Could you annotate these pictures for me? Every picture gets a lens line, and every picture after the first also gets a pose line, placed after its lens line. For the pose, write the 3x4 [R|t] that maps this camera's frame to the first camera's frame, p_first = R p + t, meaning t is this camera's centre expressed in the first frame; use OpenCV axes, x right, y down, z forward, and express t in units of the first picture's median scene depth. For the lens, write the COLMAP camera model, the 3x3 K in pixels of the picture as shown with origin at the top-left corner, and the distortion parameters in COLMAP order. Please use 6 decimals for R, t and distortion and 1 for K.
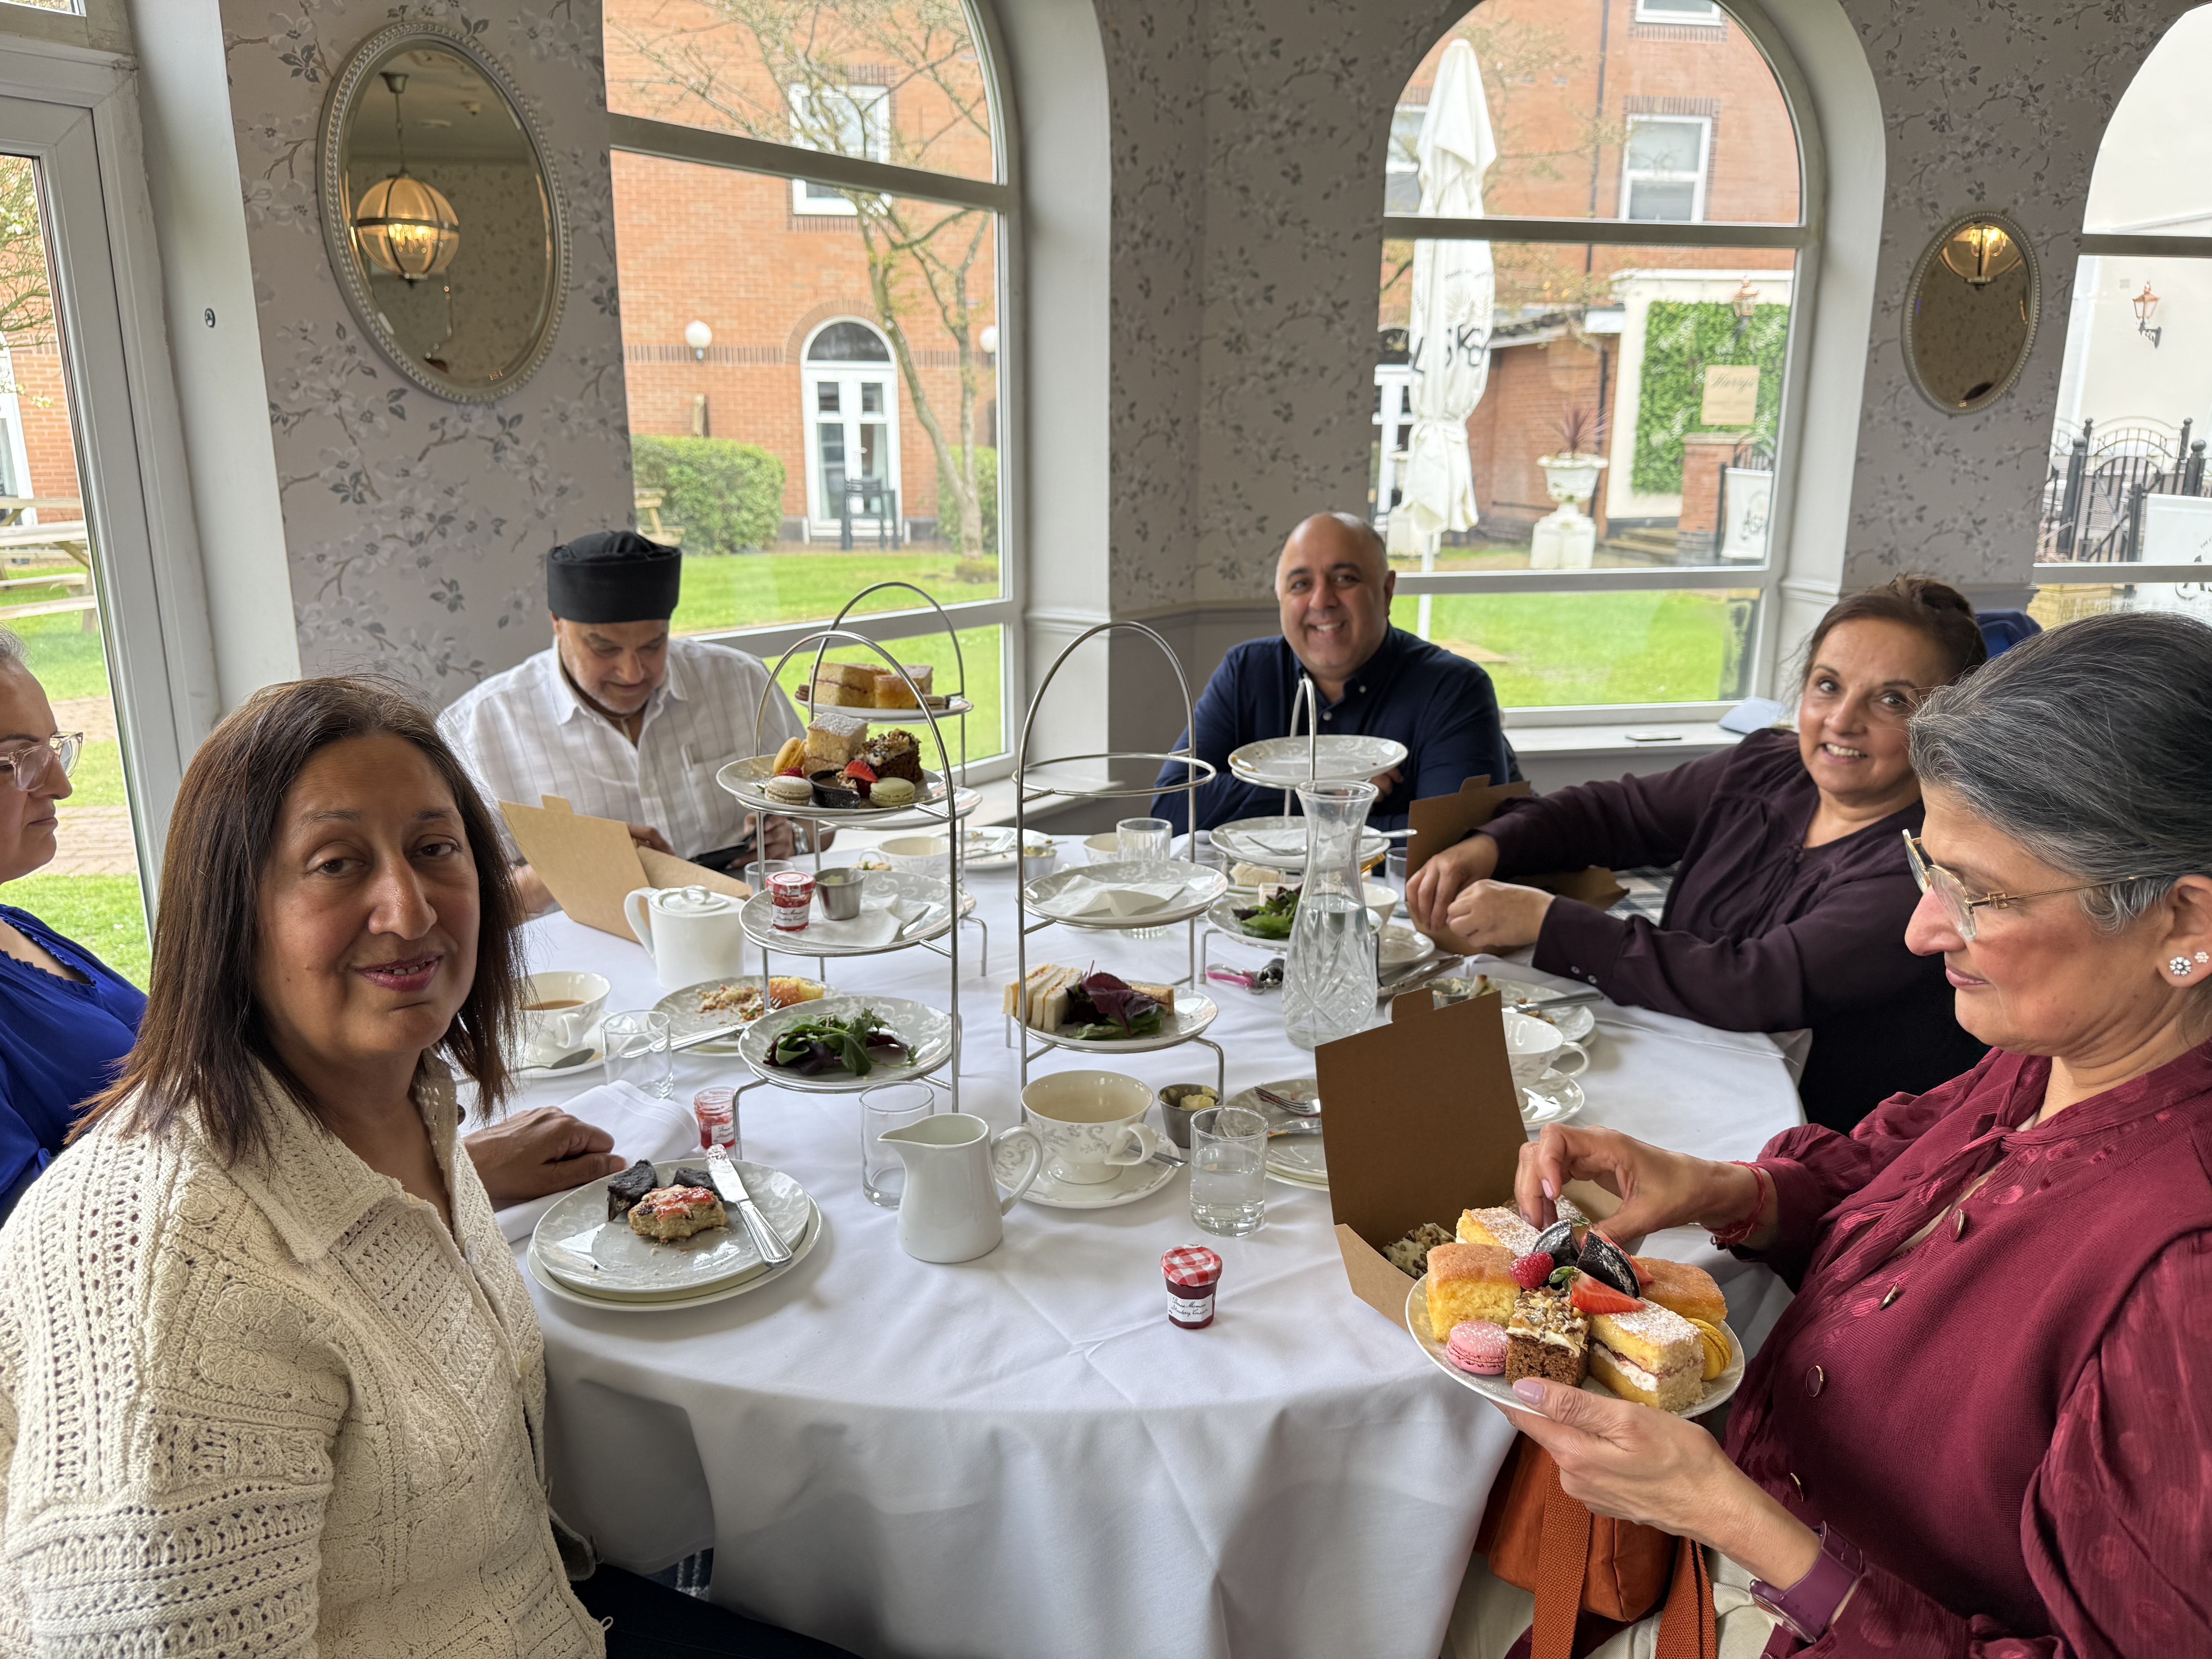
lens RADIAL K [[1609.2, 0, 1090.9], [0, 1609.2, 820.0], [0, 0, 1]] dist [0.040292, -0.039774]
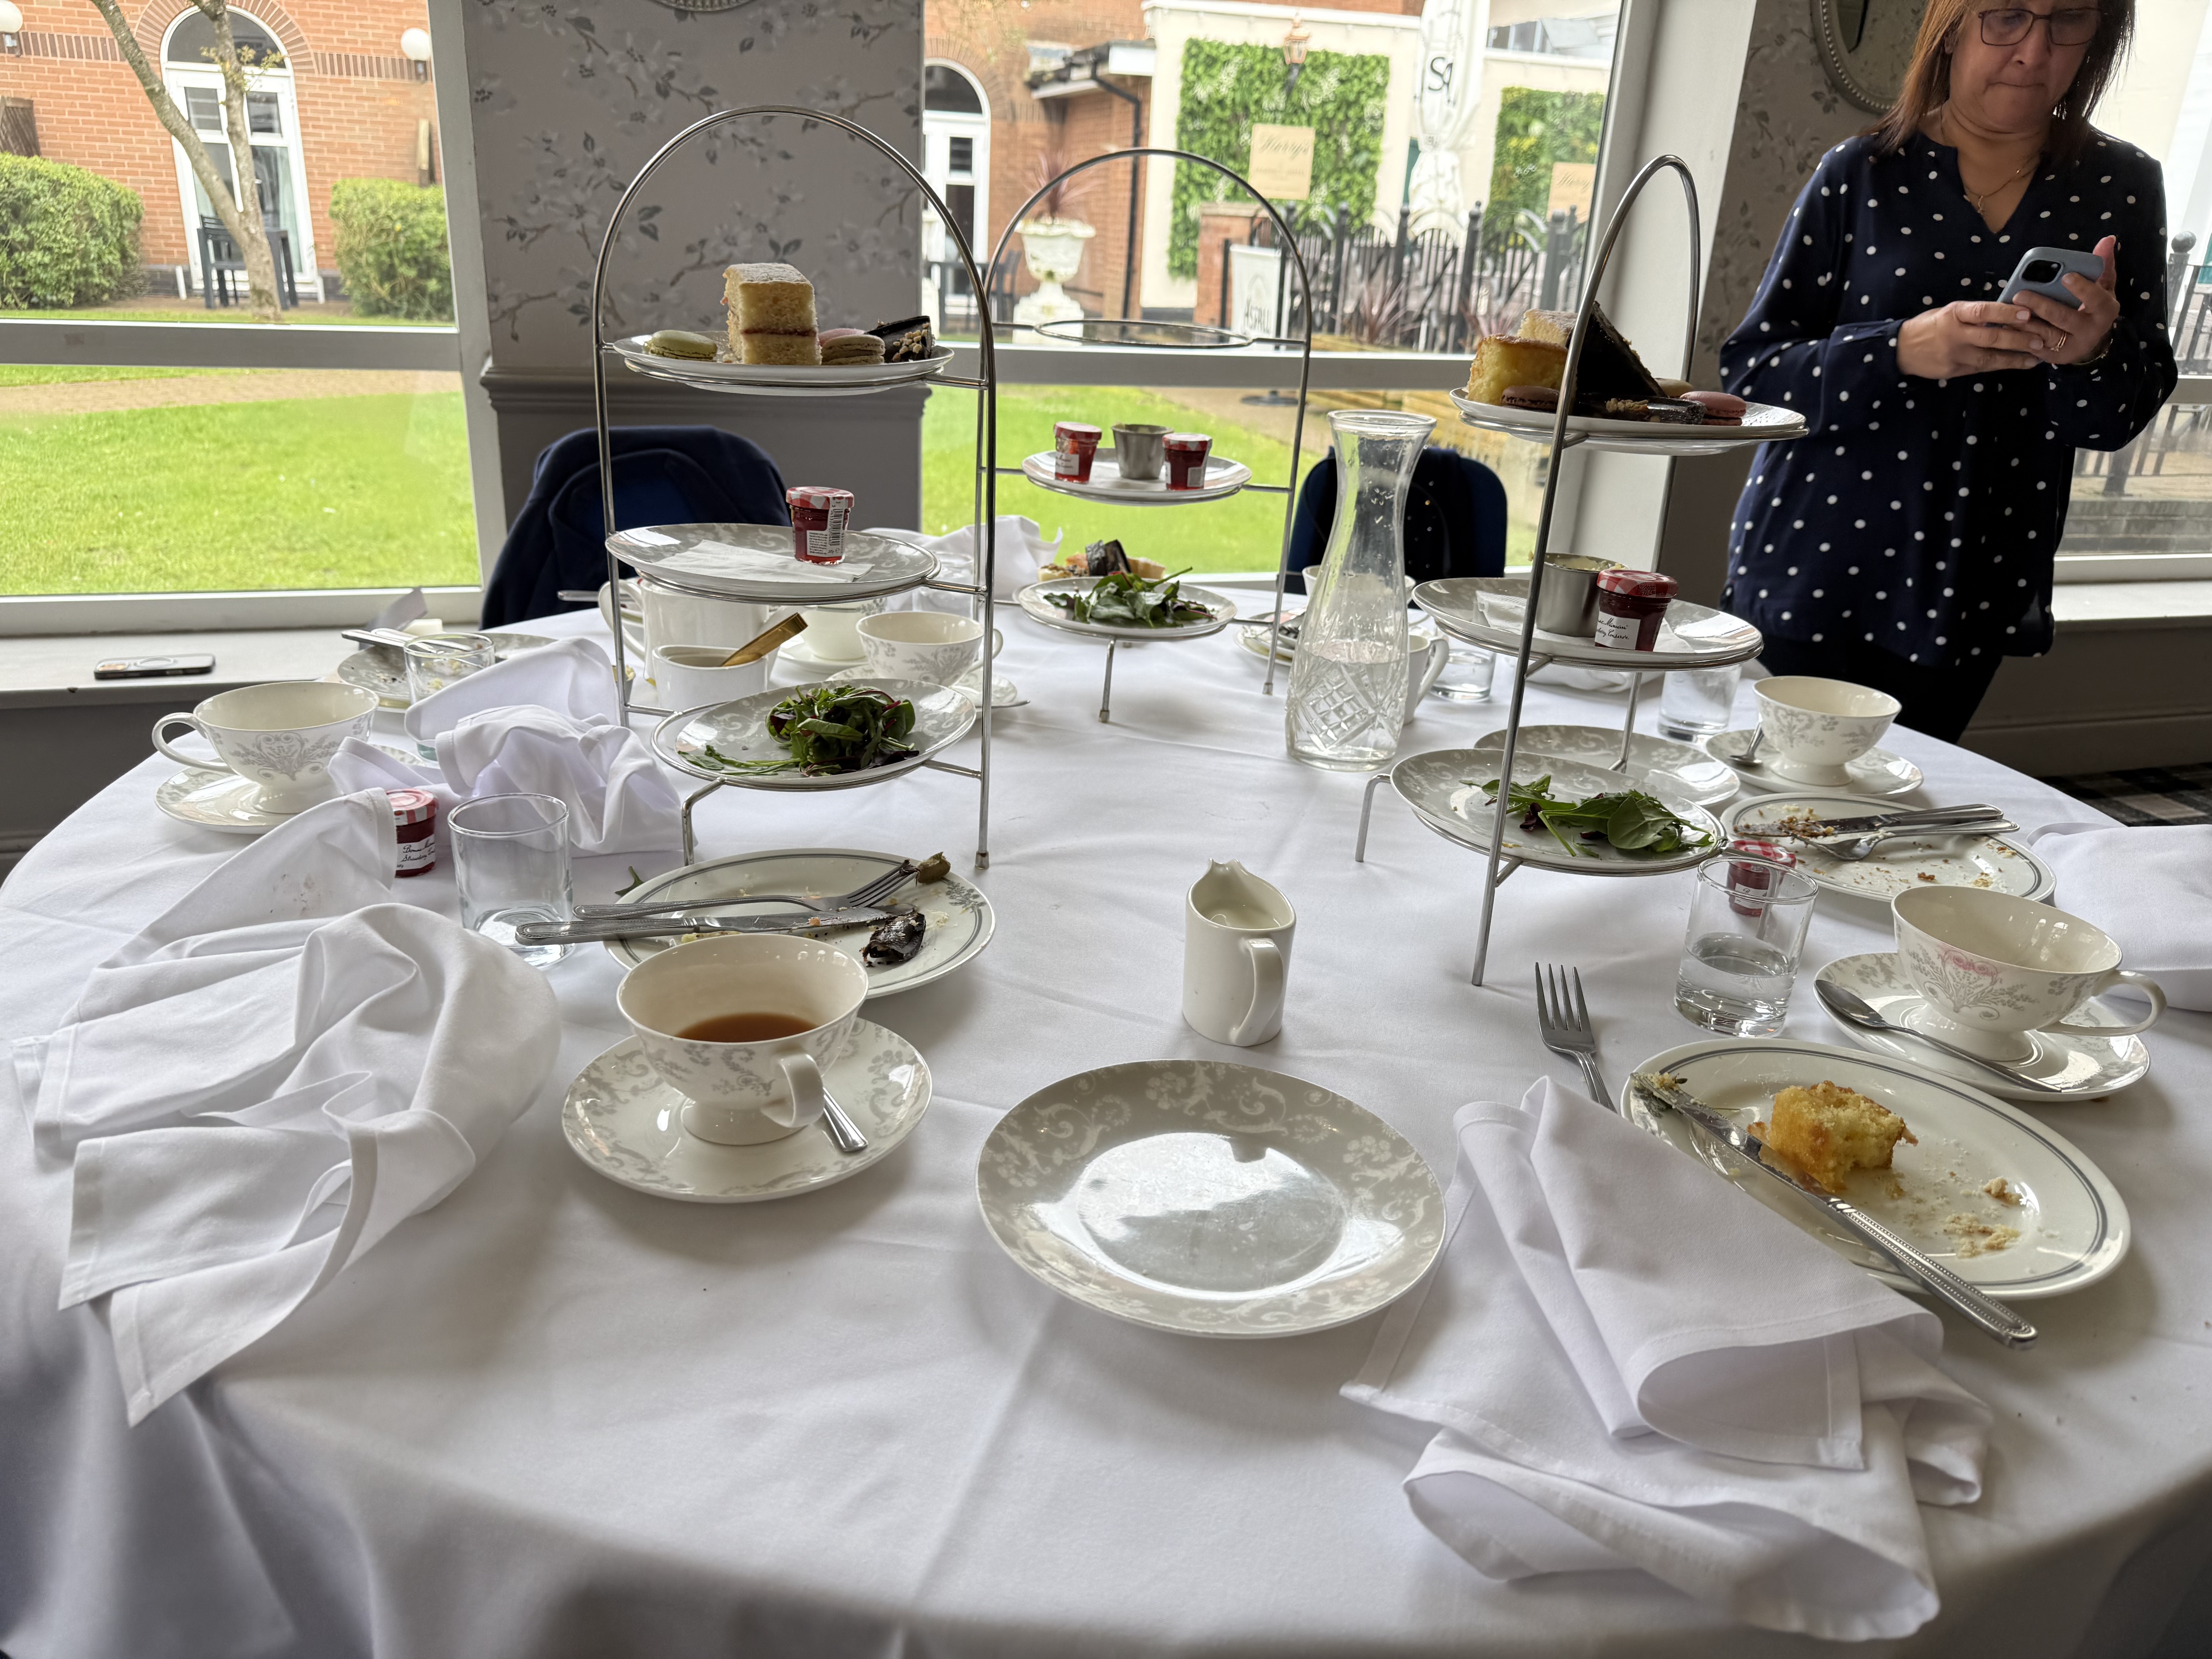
lens RADIAL K [[1609.2, 0, 1096.6], [0, 1609.2, 816.4], [0, 0, 1]] dist [0.040292, -0.039774]
pose [[0.988488, -0.010728, 0.150918, 0.934559], [-0.007226, 0.992997, 0.117916, -0.111184], [-0.151126, -0.117649, 0.981489, 0.773283]]
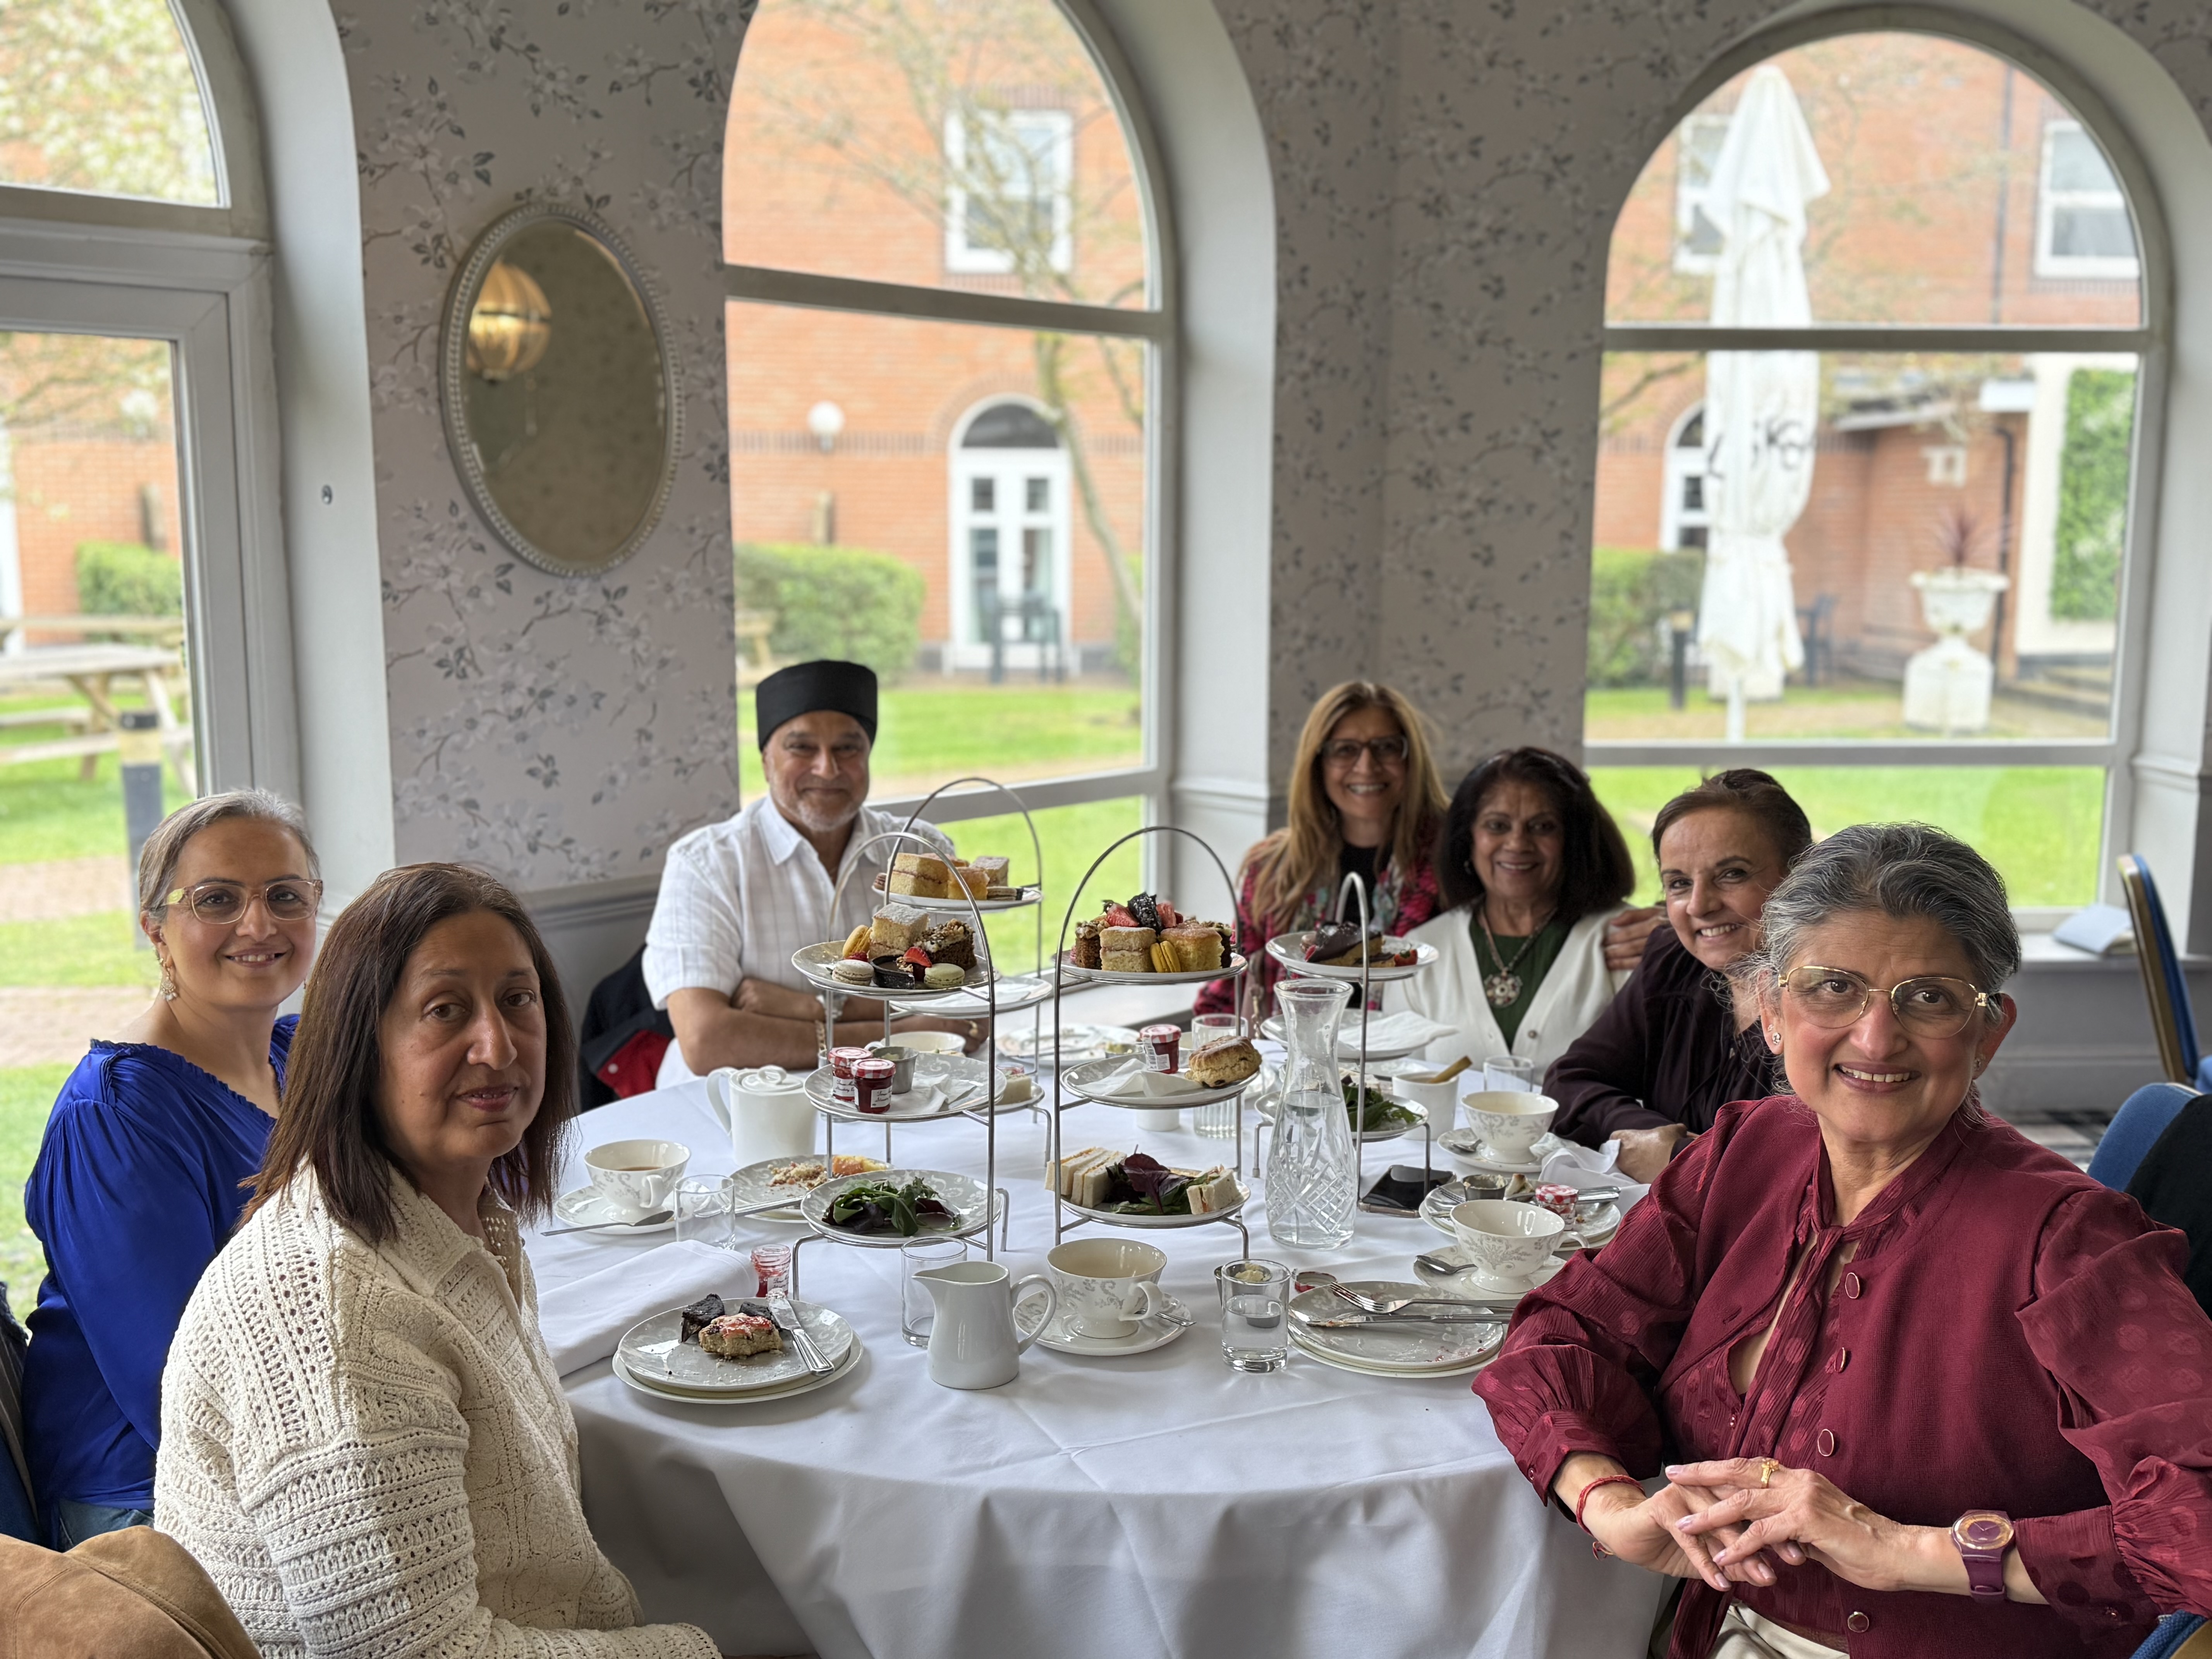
lens RADIAL K [[2141.1, 0, 1089.9], [0, 2141.1, 829.1], [0, 0, 1]] dist [0.089610, 0.000000]
pose [[0.994080, 0.018134, -0.107126, 0.038456], [-0.028476, 0.994992, -0.095816, 0.005843], [0.104852, 0.098299, 0.989618, -0.135826]]
